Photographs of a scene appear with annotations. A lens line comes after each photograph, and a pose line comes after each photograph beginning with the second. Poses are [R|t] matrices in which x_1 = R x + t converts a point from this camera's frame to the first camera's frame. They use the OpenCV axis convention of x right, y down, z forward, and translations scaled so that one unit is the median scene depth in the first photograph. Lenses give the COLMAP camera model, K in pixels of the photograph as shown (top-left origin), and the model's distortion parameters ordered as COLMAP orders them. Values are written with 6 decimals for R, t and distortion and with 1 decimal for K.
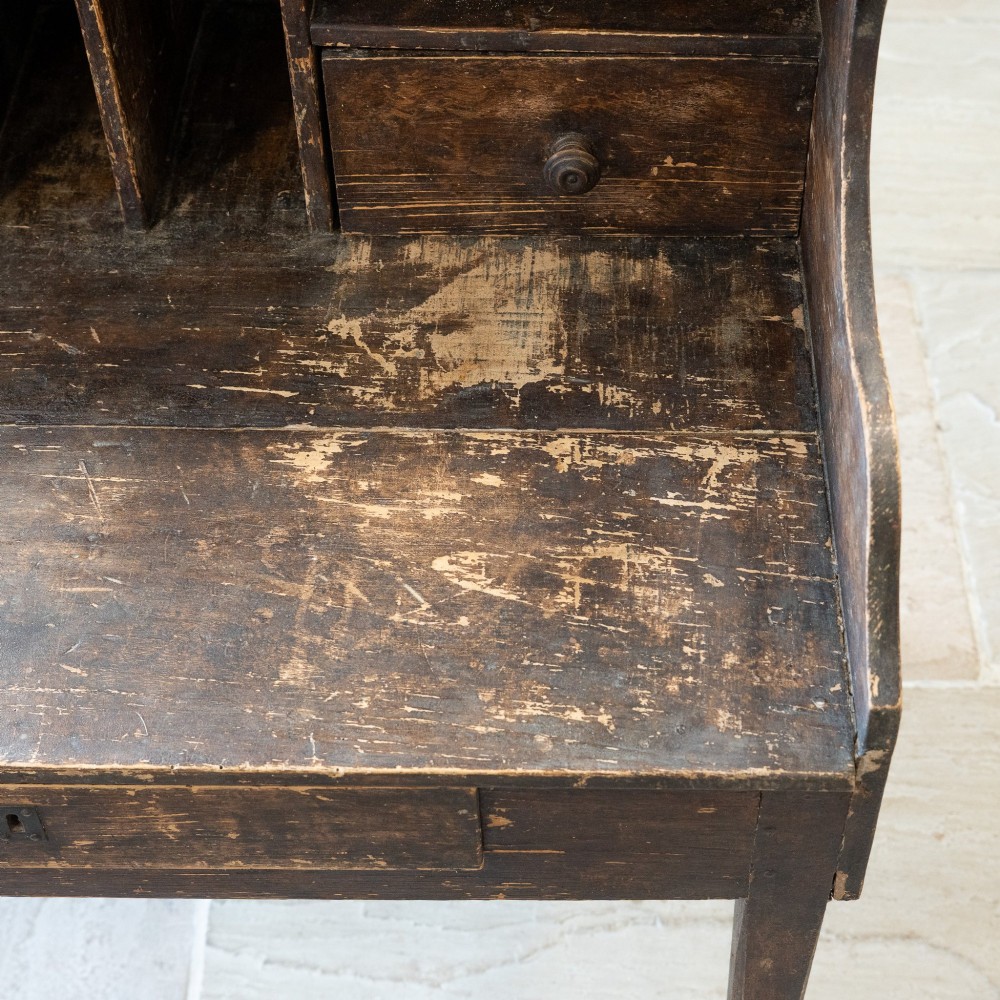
lens RADIAL K [[1860.8, 0, 554.6], [0, 1860.8, 496.7], [0, 0, 1]] dist [-0.096652, 0.167865]
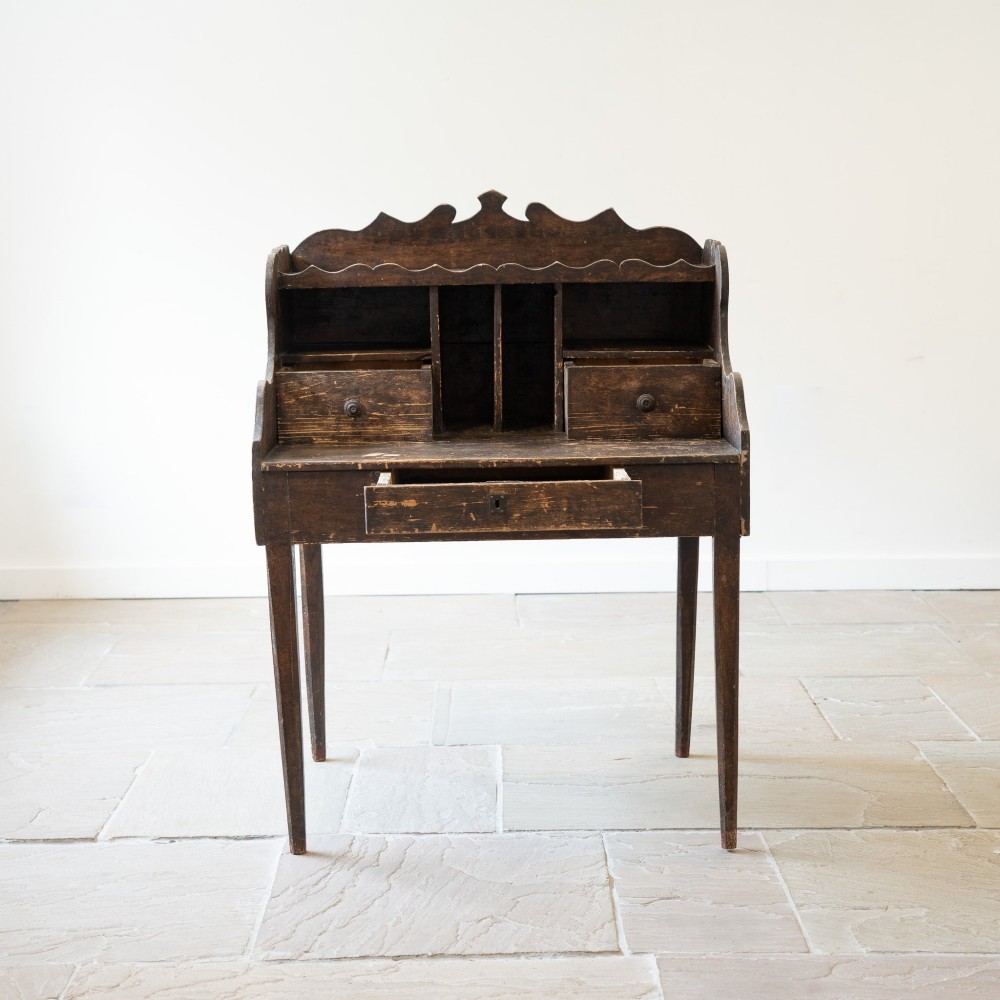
lens RADIAL K [[1927.5, 0, 500.0], [0, 1927.5, 500.0], [0, 0, 1]] dist [0.098182, 0.035942]
pose [[0.999754, -0.010450, 0.019587, -0.309182], [0.020671, 0.760017, -0.649574, 2.175694], [-0.008099, 0.649819, 0.760046, -1.463478]]
